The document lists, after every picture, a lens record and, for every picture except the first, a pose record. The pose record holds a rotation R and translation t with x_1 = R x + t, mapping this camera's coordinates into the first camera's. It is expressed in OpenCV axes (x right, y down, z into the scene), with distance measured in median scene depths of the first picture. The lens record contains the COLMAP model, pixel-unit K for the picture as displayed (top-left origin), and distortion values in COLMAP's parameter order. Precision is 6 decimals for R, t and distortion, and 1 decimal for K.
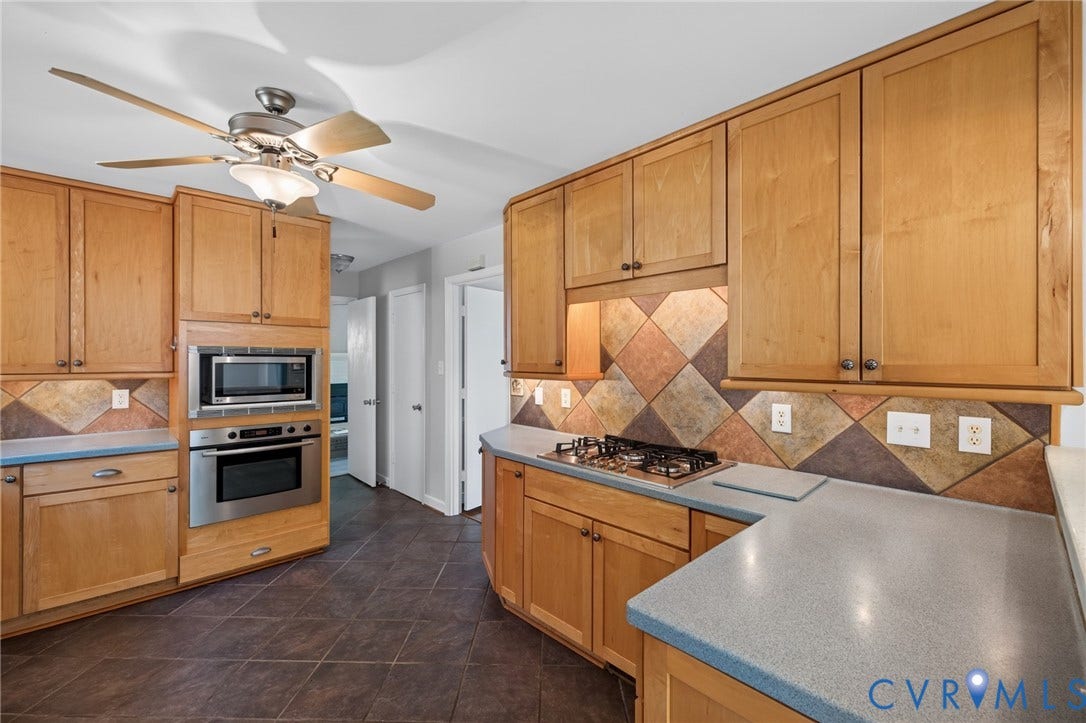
lens RADIAL K [[452.0, 0, 541.8], [0, 452.0, 360.8], [0, 0, 1]] dist [0.008889, -0.001798]
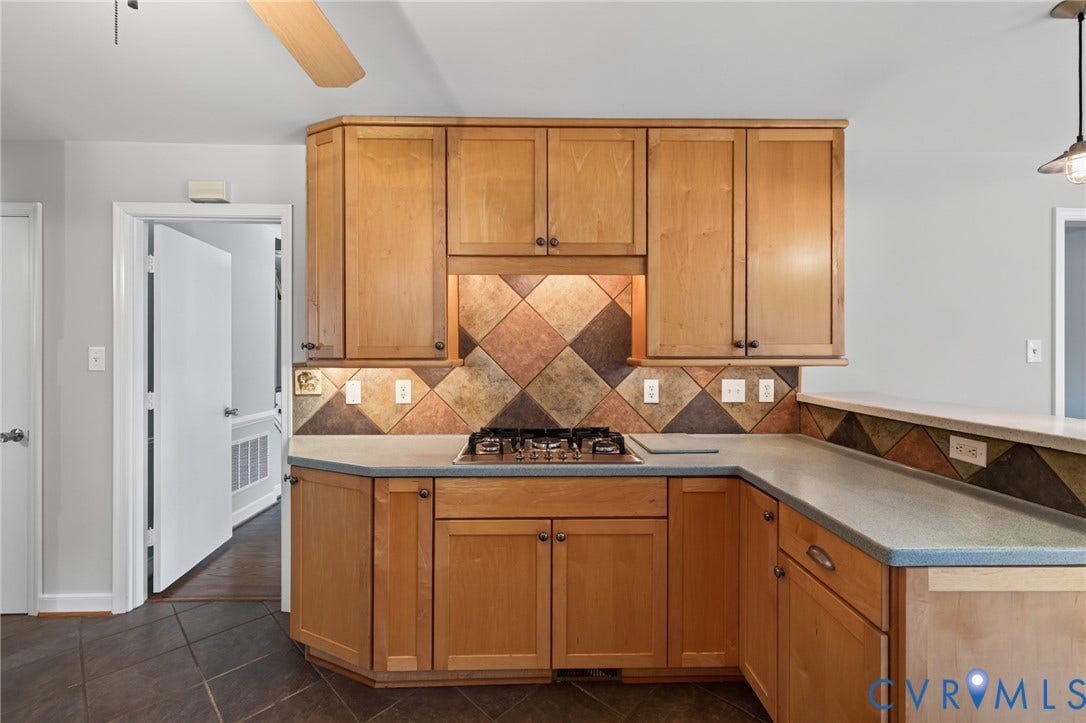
lens RADIAL K [[452.0, 0, 542.9], [0, 452.0, 353.6], [0, 0, 1]] dist [0.008889, -0.001798]
pose [[0.671901, -0.004012, 0.740630, -0.409380], [0.006167, 0.999981, -0.000178, 0.018549], [-0.740615, 0.004687, 0.671913, 0.303343]]
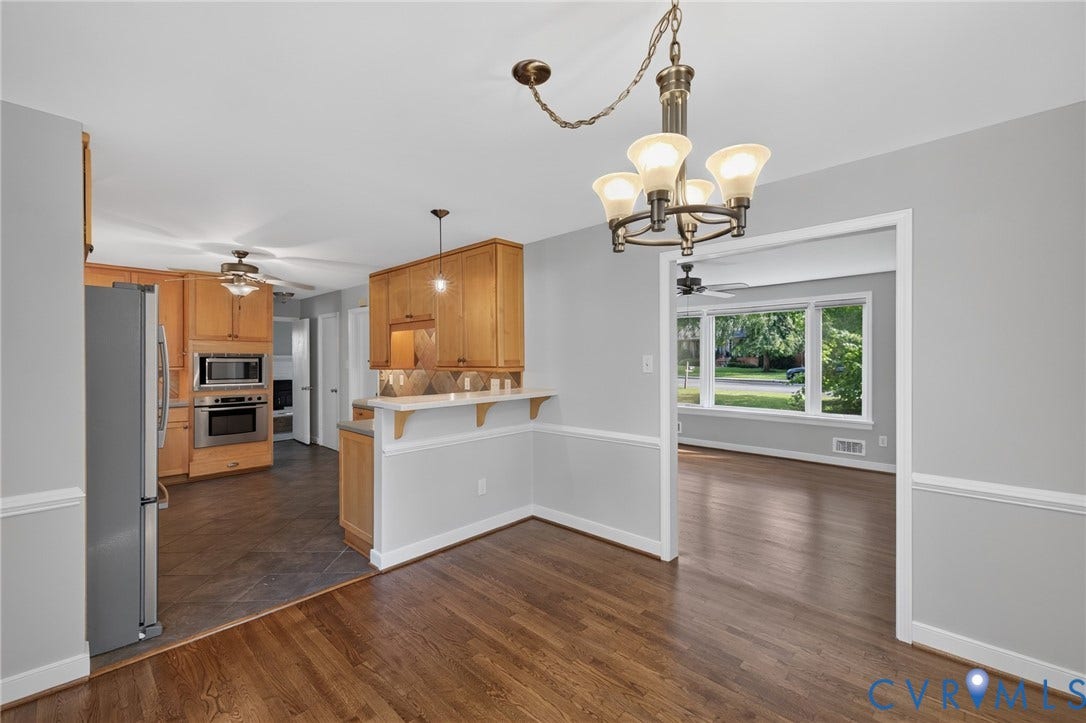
lens RADIAL K [[452.0, 0, 542.1], [0, 452.0, 361.1], [0, 0, 1]] dist [0.008889, -0.001798]
pose [[0.998332, -0.004793, 0.057542, 0.578083], [0.004900, 0.999986, -0.001732, 0.011946], [-0.057533, 0.002011, 0.998342, -0.995491]]
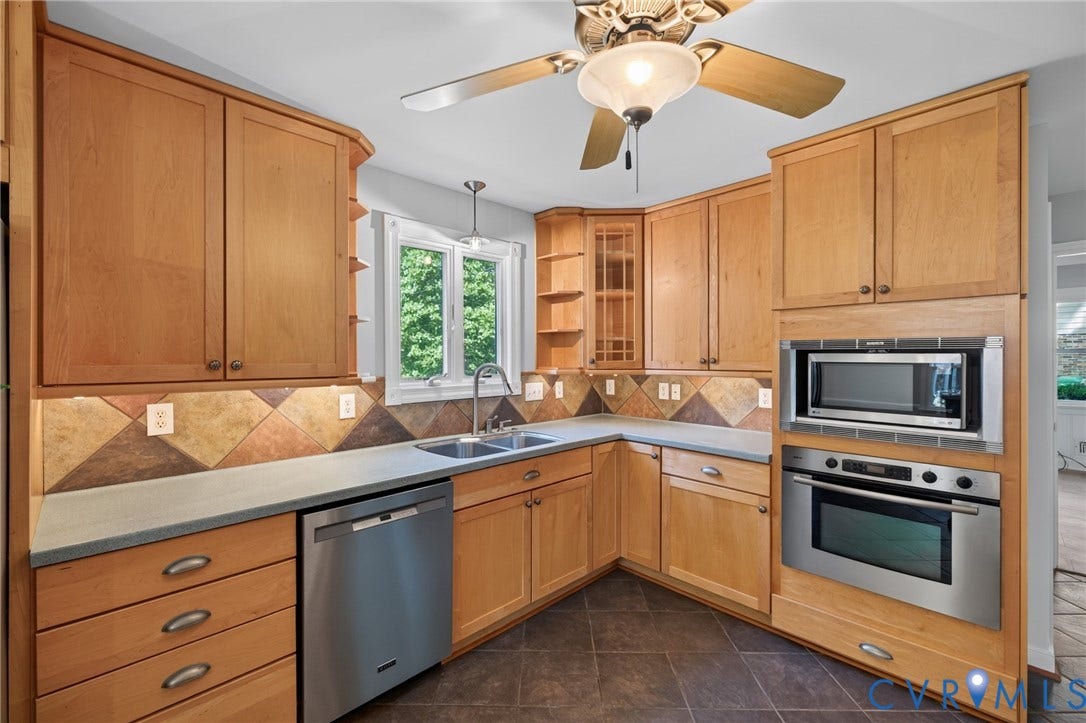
lens RADIAL K [[452.0, 0, 539.2], [0, 452.0, 359.3], [0, 0, 1]] dist [0.008889, -0.001798]
pose [[0.008971, 0.005064, -0.999947, 0.033404], [-0.001056, 0.999987, 0.005055, -0.003426], [0.999959, 0.001011, 0.008976, 0.561214]]
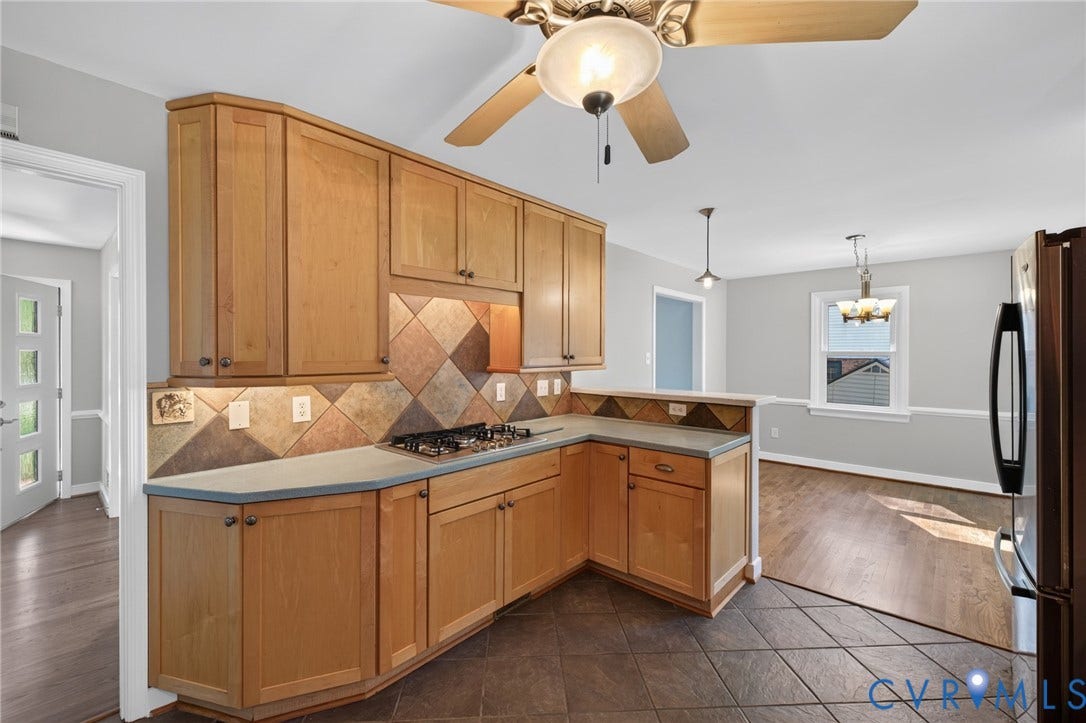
lens RADIAL K [[452.0, 0, 533.8], [0, 452.0, 356.5], [0, 0, 1]] dist [0.008889, -0.001798]
pose [[-0.062951, -0.008247, 0.997983, -0.775604], [0.006920, 0.999938, 0.008700, -0.007272], [-0.997993, 0.007454, -0.062890, 0.731032]]
